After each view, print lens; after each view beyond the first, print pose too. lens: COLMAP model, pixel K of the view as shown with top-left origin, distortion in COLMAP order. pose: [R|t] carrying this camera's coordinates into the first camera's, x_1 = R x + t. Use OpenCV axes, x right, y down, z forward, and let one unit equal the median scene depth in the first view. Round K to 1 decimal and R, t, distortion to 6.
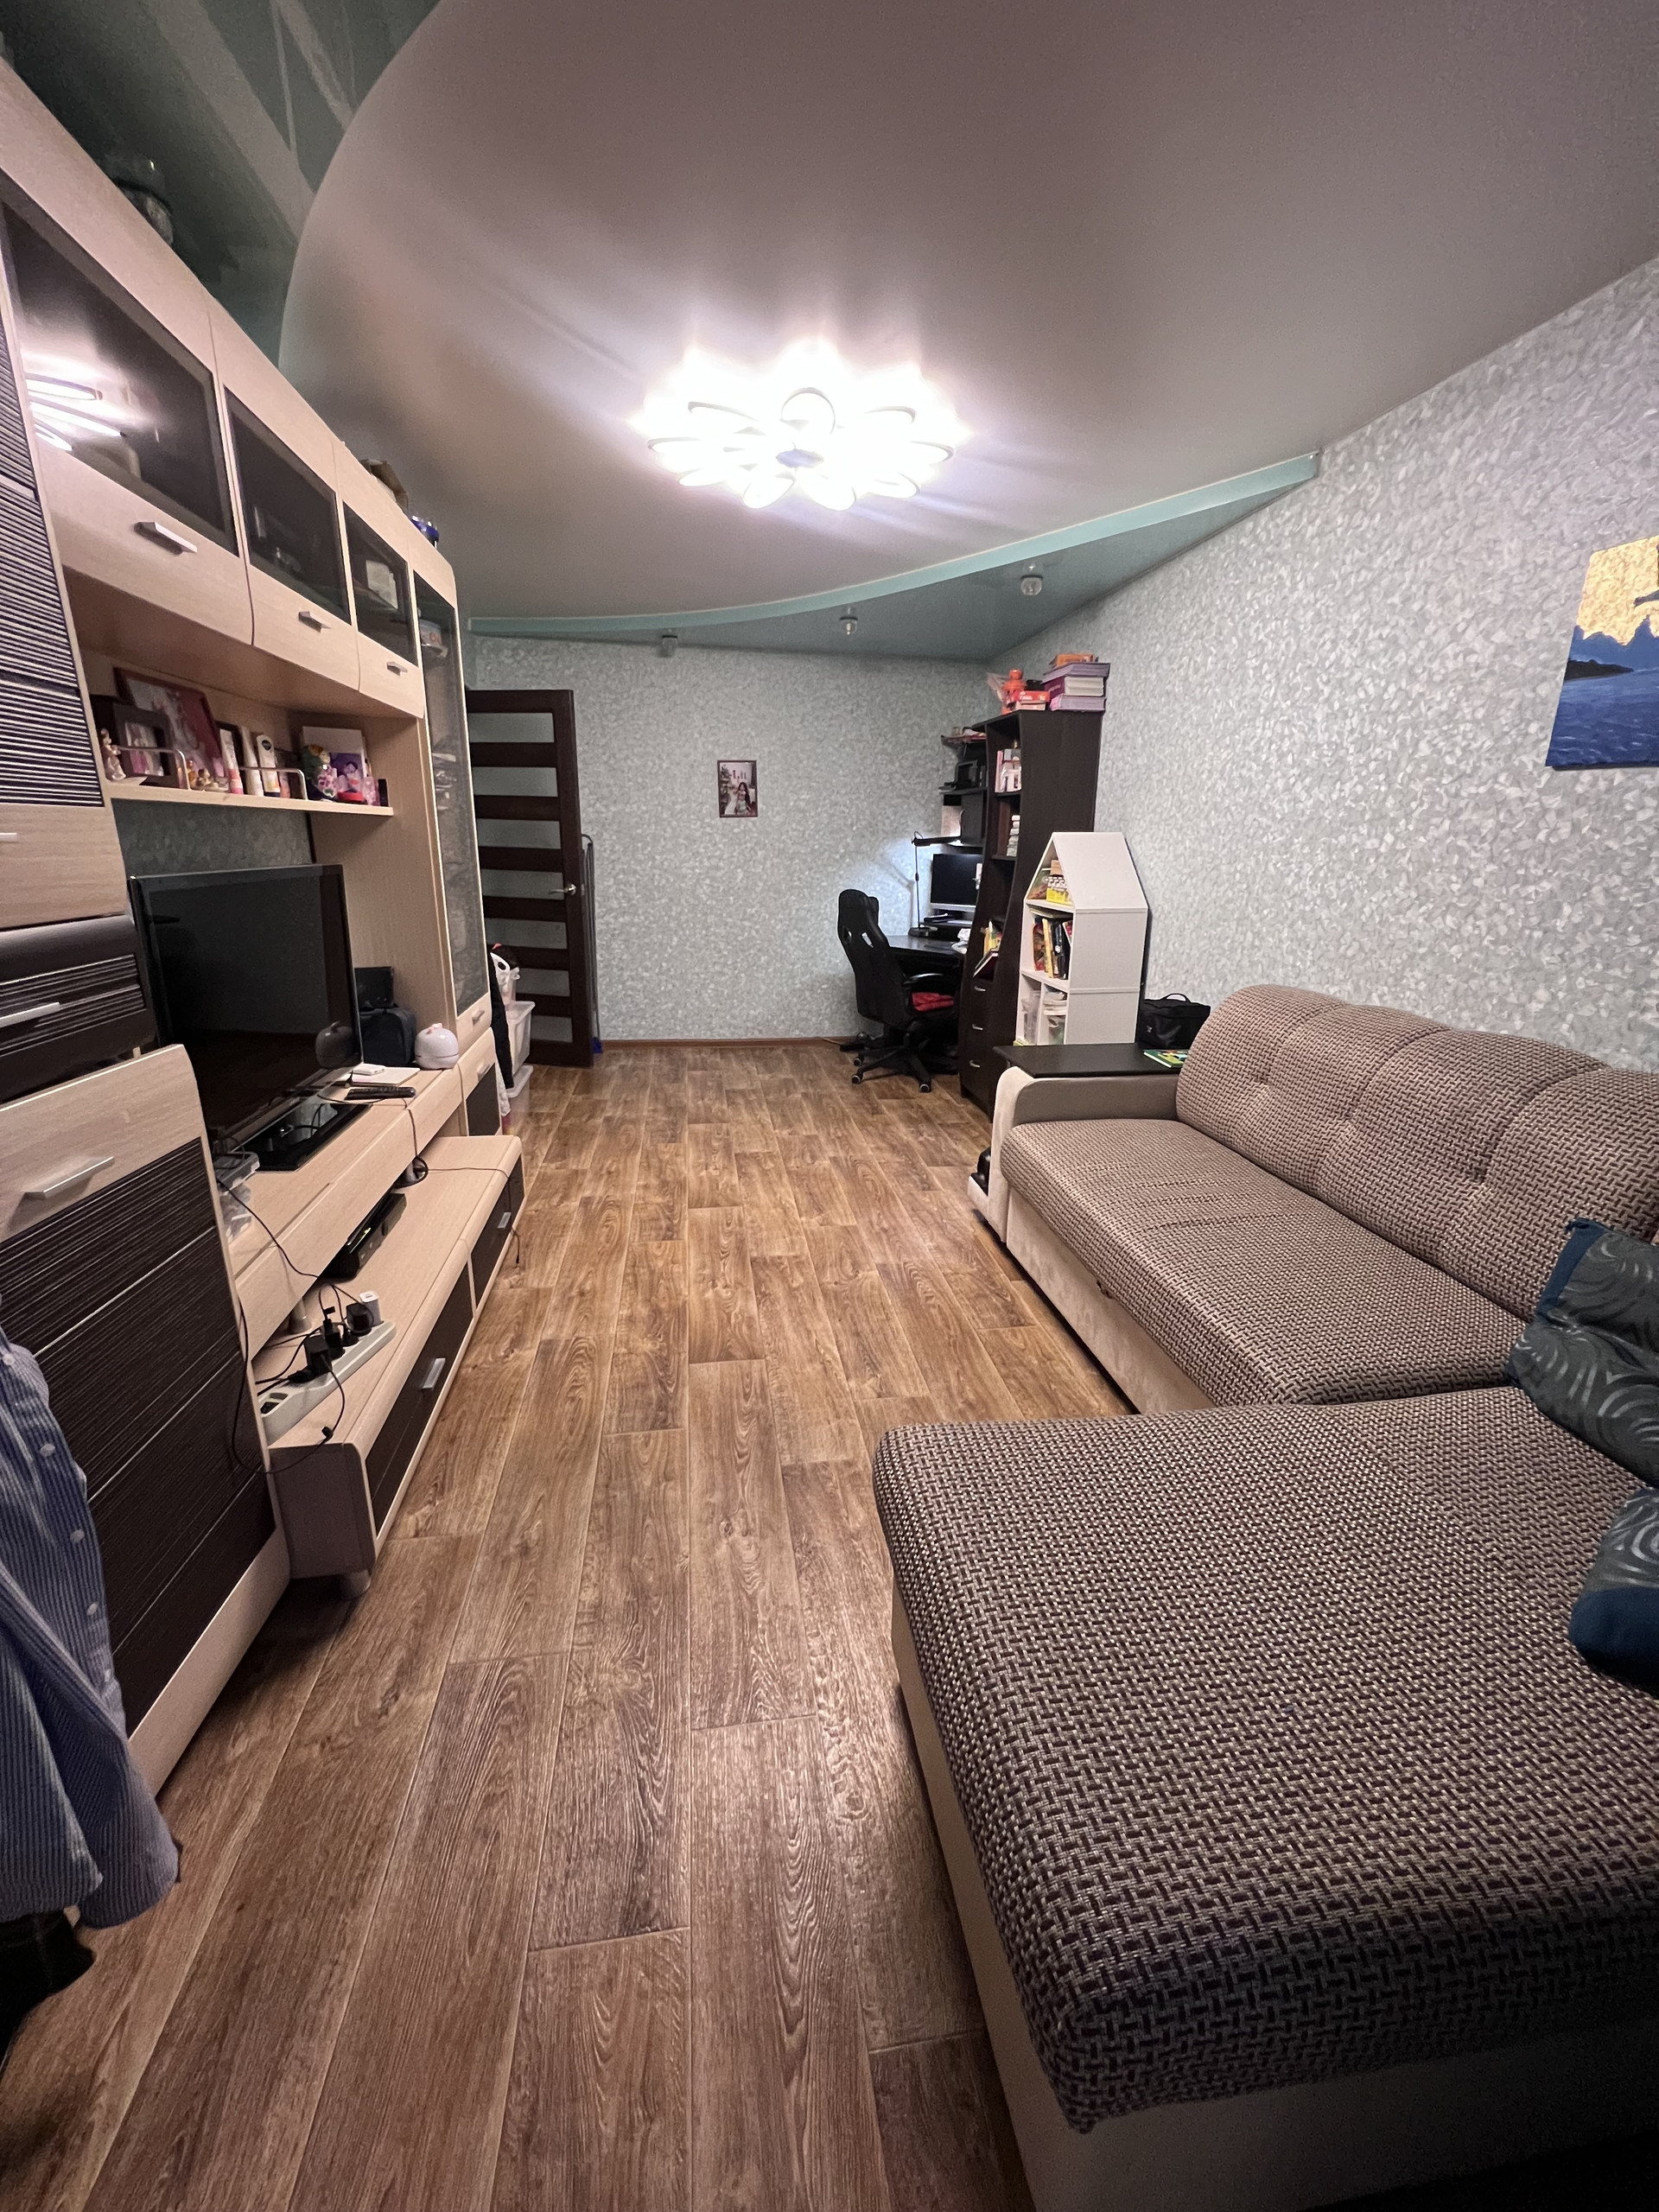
lens RADIAL K [[892.6, 0, 830.2], [0, 892.6, 1101.5], [0, 0, 1]] dist [-0.013036, -0.000062]
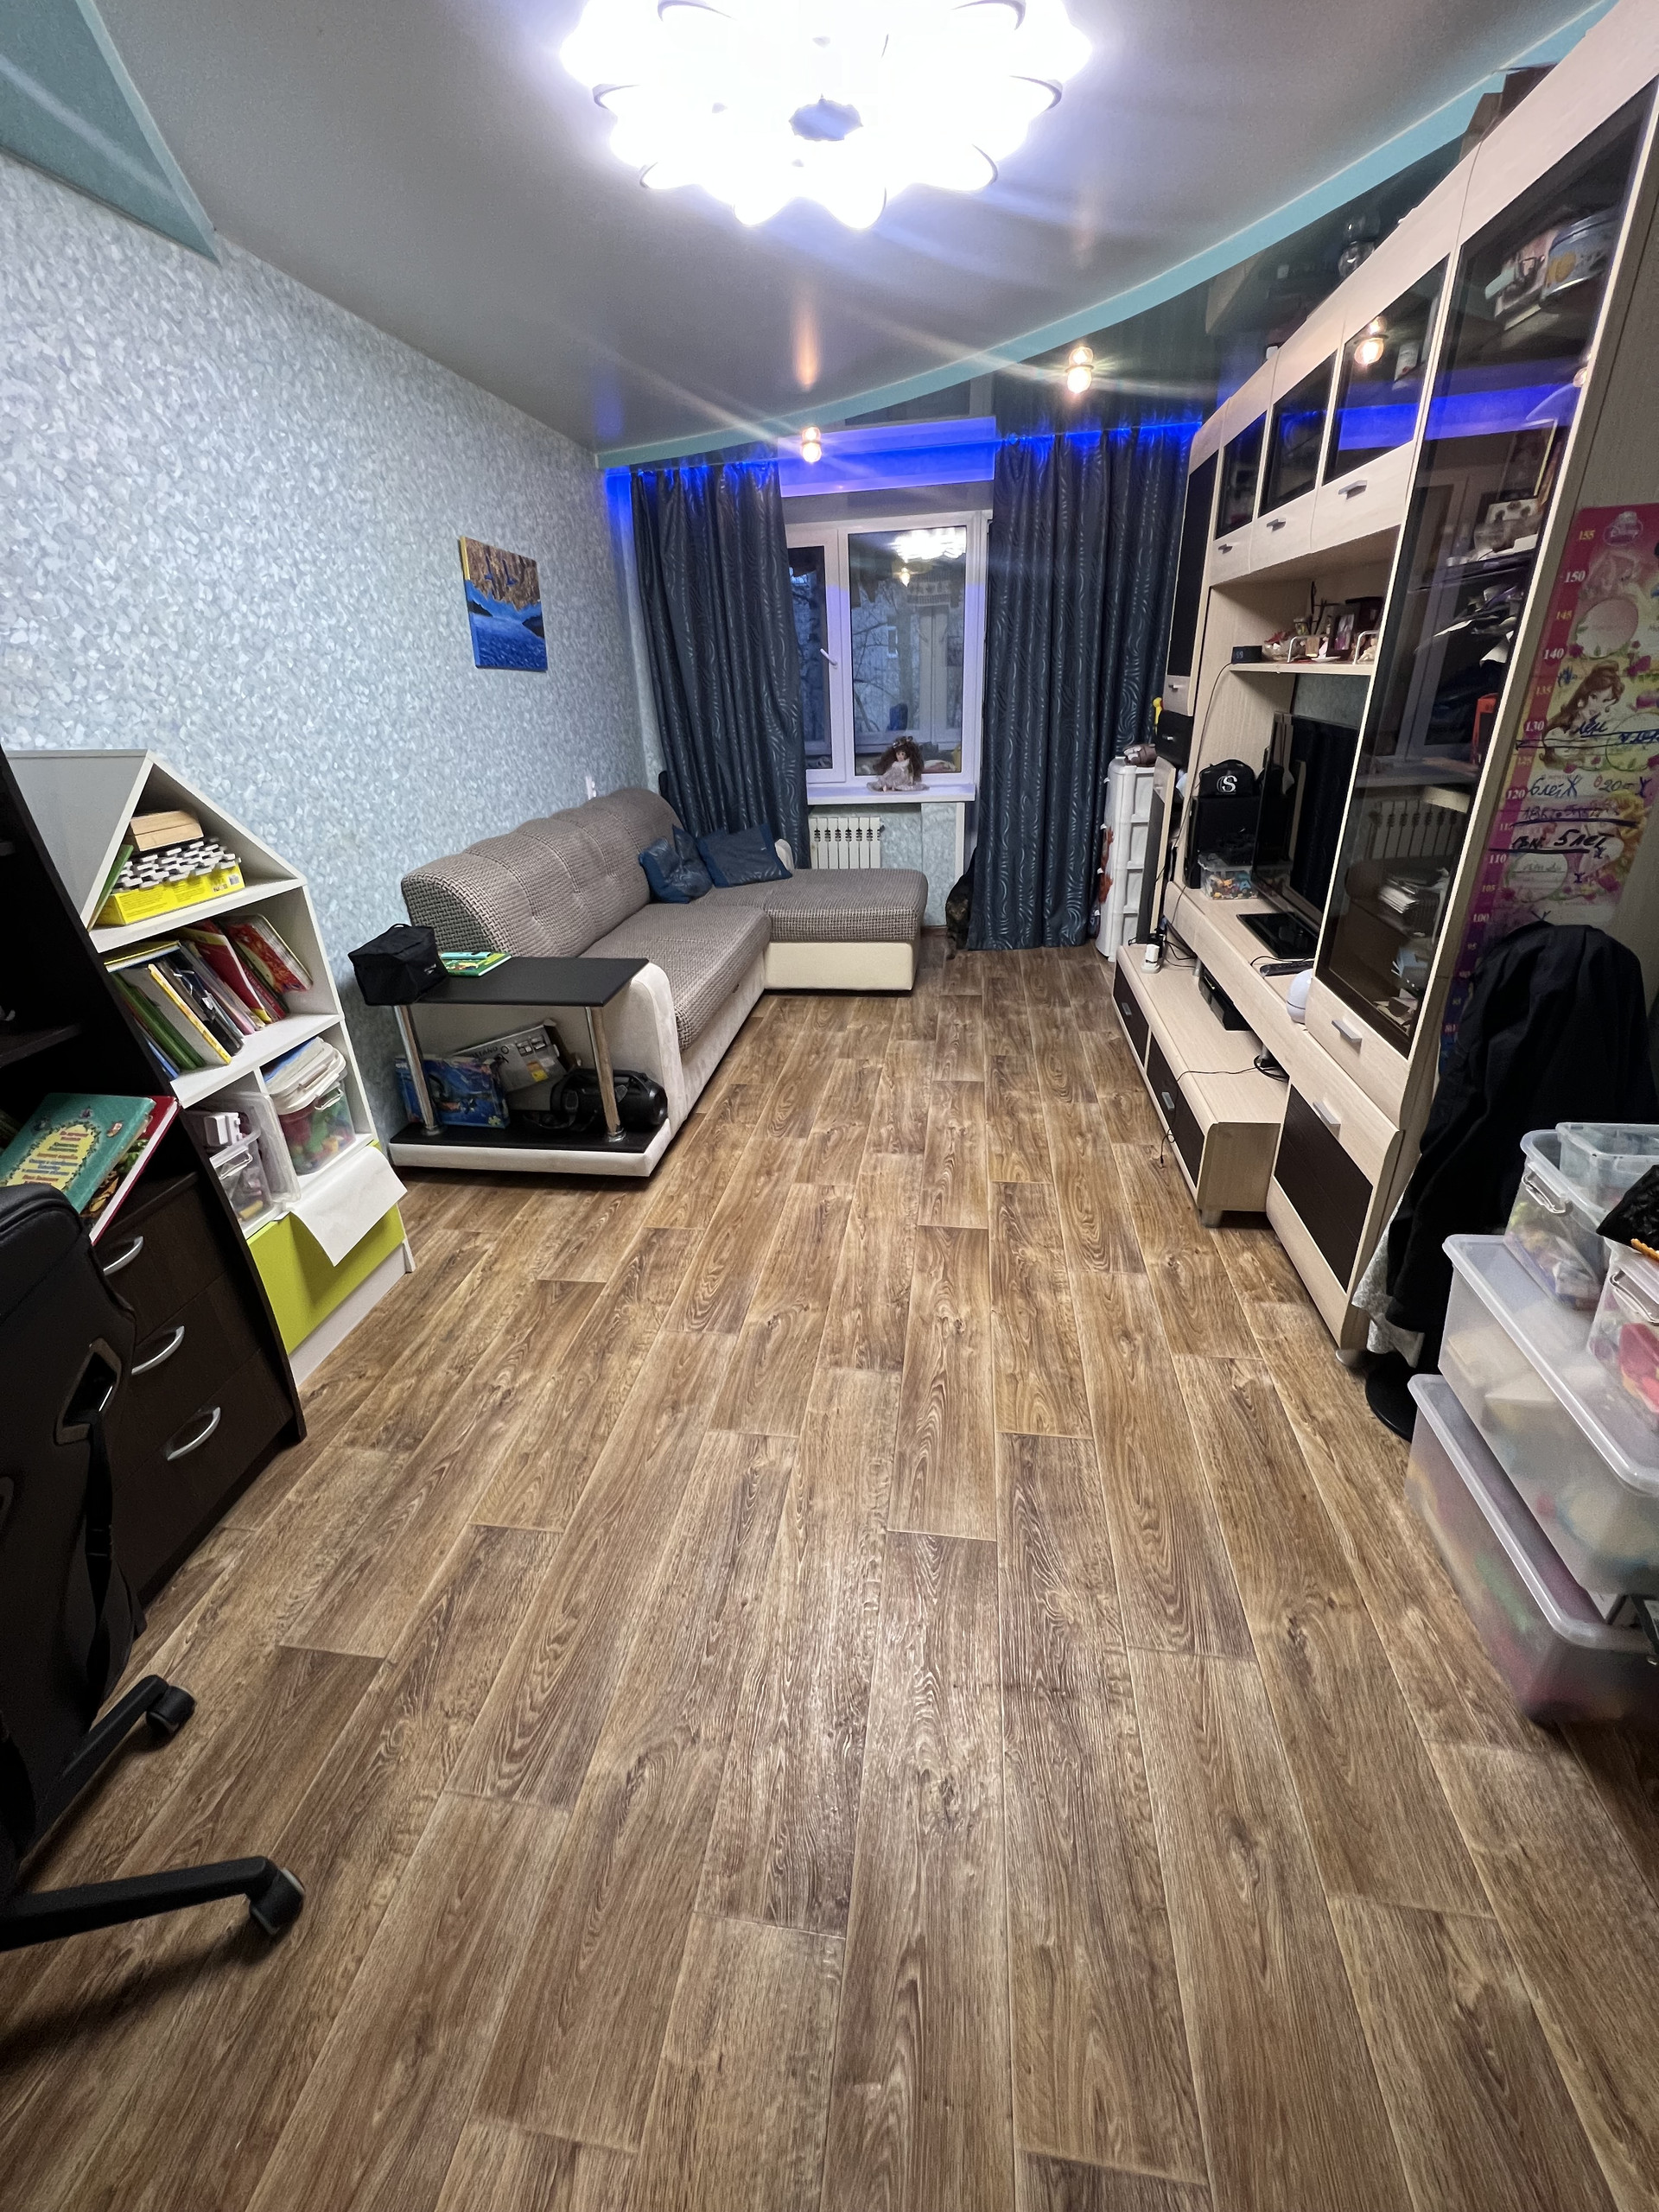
lens RADIAL K [[892.6, 0, 917.8], [0, 892.6, 1210.2], [0, 0, 1]] dist [-0.013036, -0.000062]
pose [[-0.978776, -0.087982, 0.185083, -0.254536], [0.079349, 0.669994, 0.738113, -0.478731], [-0.188946, 0.737134, -0.648793, 1.583065]]
